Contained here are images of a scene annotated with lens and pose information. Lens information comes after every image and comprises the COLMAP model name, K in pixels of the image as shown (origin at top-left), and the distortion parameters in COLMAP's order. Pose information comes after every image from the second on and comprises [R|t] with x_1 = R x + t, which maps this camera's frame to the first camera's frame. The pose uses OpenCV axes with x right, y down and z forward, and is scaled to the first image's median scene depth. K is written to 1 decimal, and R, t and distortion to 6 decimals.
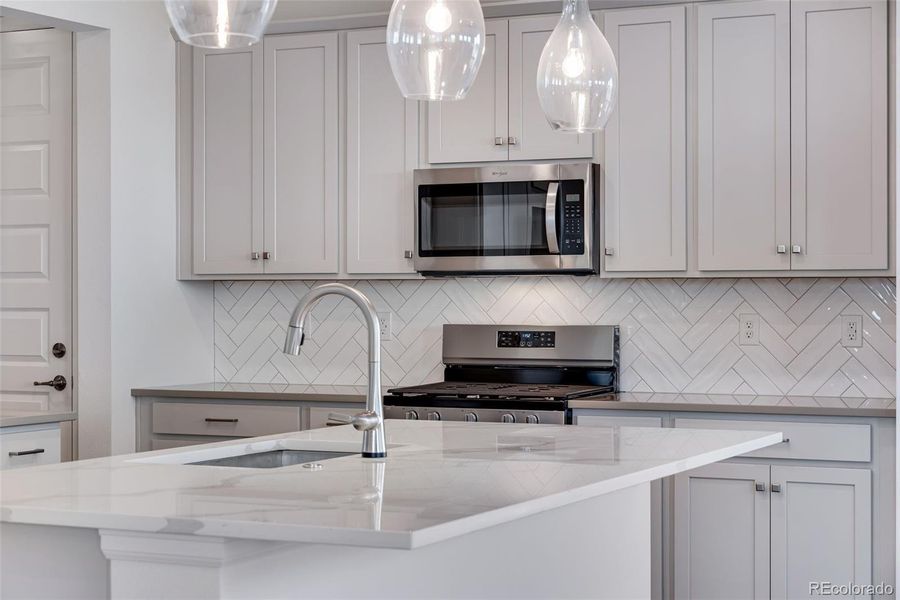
lens RADIAL K [[1739.9, 0, 446.9], [0, 1739.9, 296.1], [0, 0, 1]] dist [-0.051830, 0.000000]
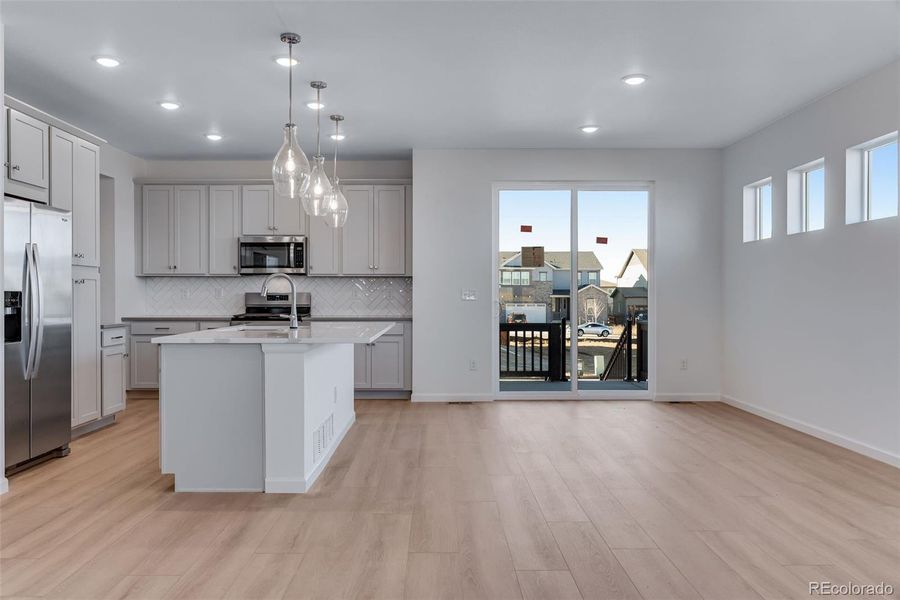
lens RADIAL K [[688.6, 0, 449.1], [0, 688.6, 297.8], [0, 0, 1]] dist [0.013823, -0.007328]
pose [[0.898590, -0.003221, 0.438778, -0.203567], [0.000149, 0.999975, 0.007035, 0.017515], [-0.438790, -0.006256, 0.898568, -0.145151]]
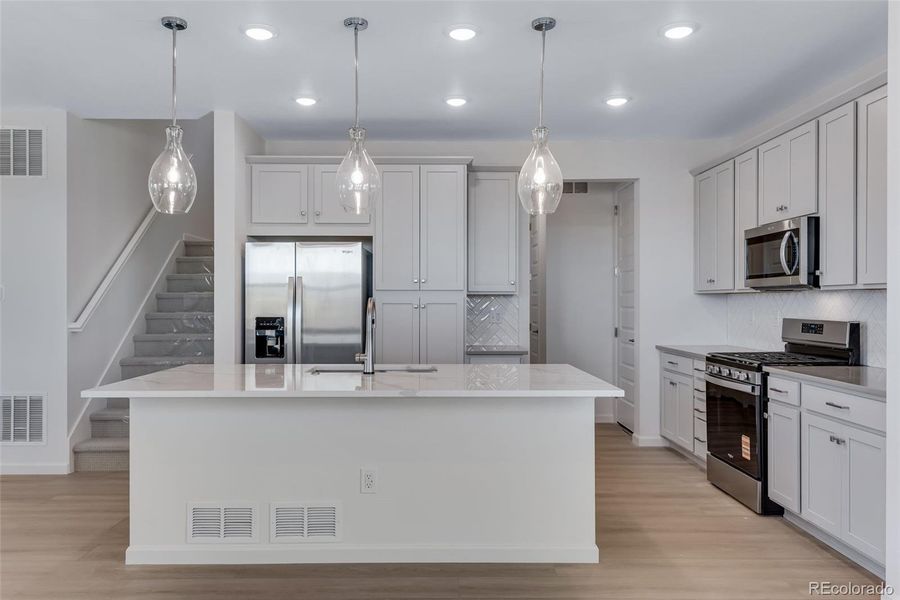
lens RADIAL K [[688.6, 0, 444.7], [0, 688.6, 301.2], [0, 0, 1]] dist [0.013823, -0.007328]
pose [[0.425830, 0.000090, -0.904803, 0.492618], [0.001942, 0.999998, 0.001013, -0.001865], [0.904801, -0.002188, 0.425828, 0.430250]]
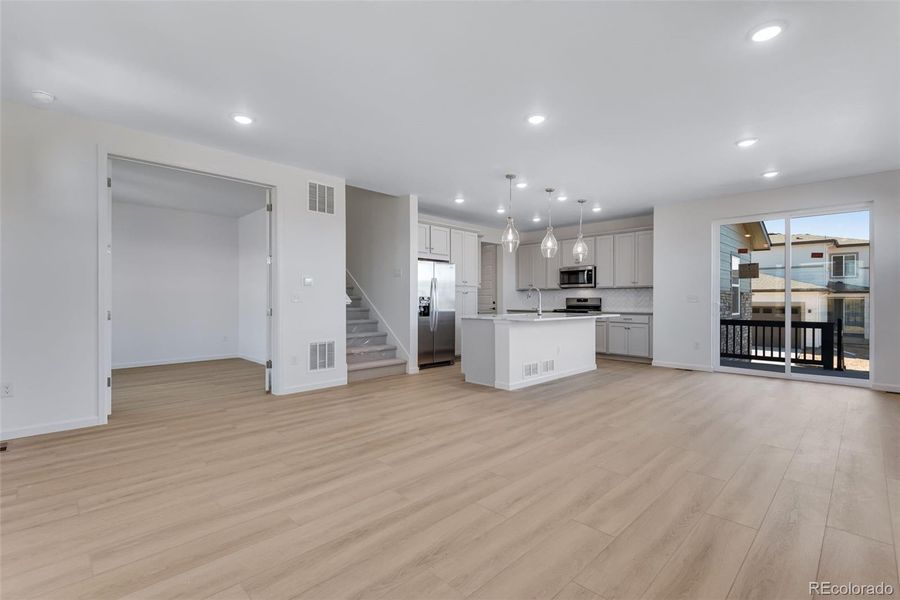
lens RADIAL K [[411.3, 0, 448.9], [0, 411.3, 301.1], [0, 0, 1]] dist [0.024726, -0.008289]
pose [[0.939501, 0.000709, -0.342545, 0.095748], [0.000555, 0.999993, 0.003590, 0.022539], [0.342546, -0.003563, 0.939494, -0.302826]]
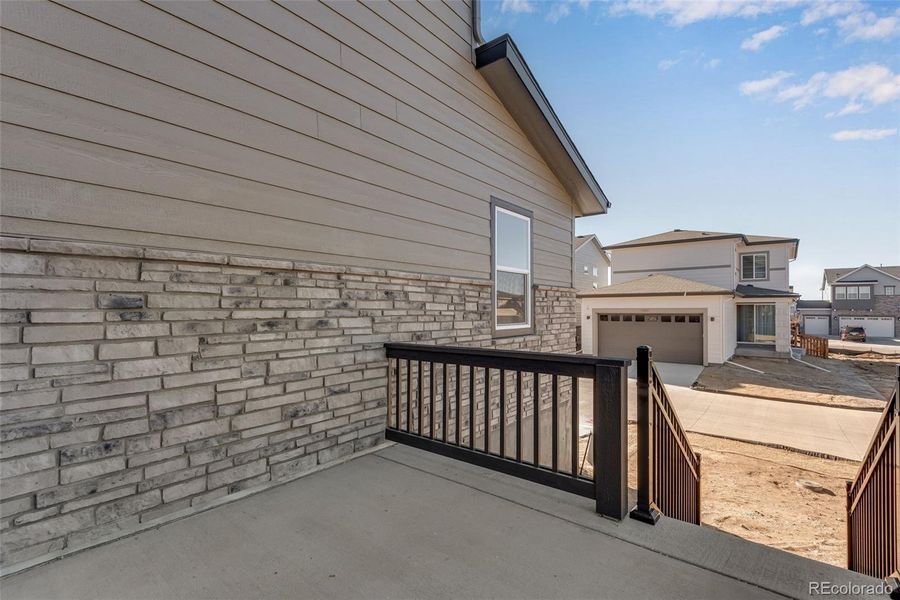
lens RADIAL K [[411.3, 0, 448.9], [0, 411.3, 299.5], [0, 0, 1]] dist [0.024726, -0.008289]
pose [[0.970345, 0.002502, -0.241712, 0.639902], [-0.006143, 0.999879, -0.014309, 0.037661], [0.241647, 0.015369, 0.970242, 0.759544]]
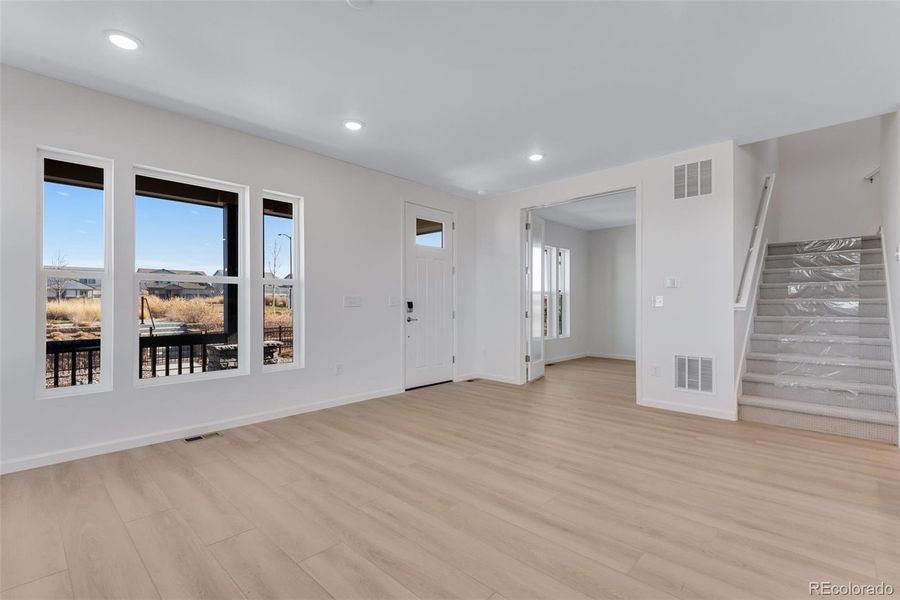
lens RADIAL K [[411.3, 0, 440.0], [0, 411.3, 304.4], [0, 0, 1]] dist [0.024726, -0.008289]
pose [[-0.329157, -0.000392, -0.944275, 0.325942], [0.002113, 0.999997, -0.001152, 0.022854], [0.944273, -0.002374, -0.329155, 0.179483]]
